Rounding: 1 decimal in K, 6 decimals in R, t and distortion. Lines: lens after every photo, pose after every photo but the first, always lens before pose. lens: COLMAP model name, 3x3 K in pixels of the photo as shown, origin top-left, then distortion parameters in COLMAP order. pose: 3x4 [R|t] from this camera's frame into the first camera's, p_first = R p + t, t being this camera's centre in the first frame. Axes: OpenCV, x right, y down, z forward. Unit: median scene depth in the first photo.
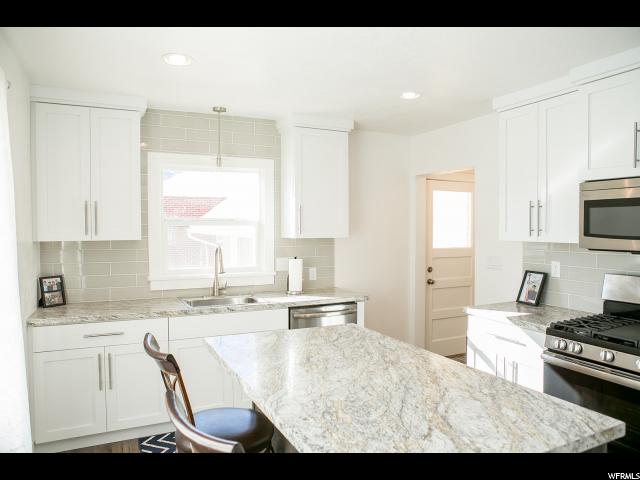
lens RADIAL K [[451.6, 0, 316.6], [0, 451.6, 239.4], [0, 0, 1]] dist [-0.111192, 0.093839]
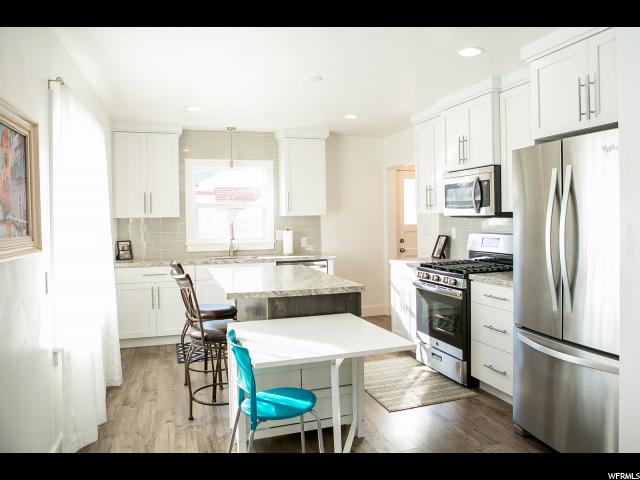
lens RADIAL K [[478.6, 0, 339.3], [0, 478.6, 224.3], [0, 0, 1]] dist [-0.086519, 0.001627]
pose [[0.993995, -0.012132, -0.108753, 0.311272], [0.010615, 0.999838, -0.014519, 0.052616], [0.108911, 0.013278, 0.993963, -0.530521]]
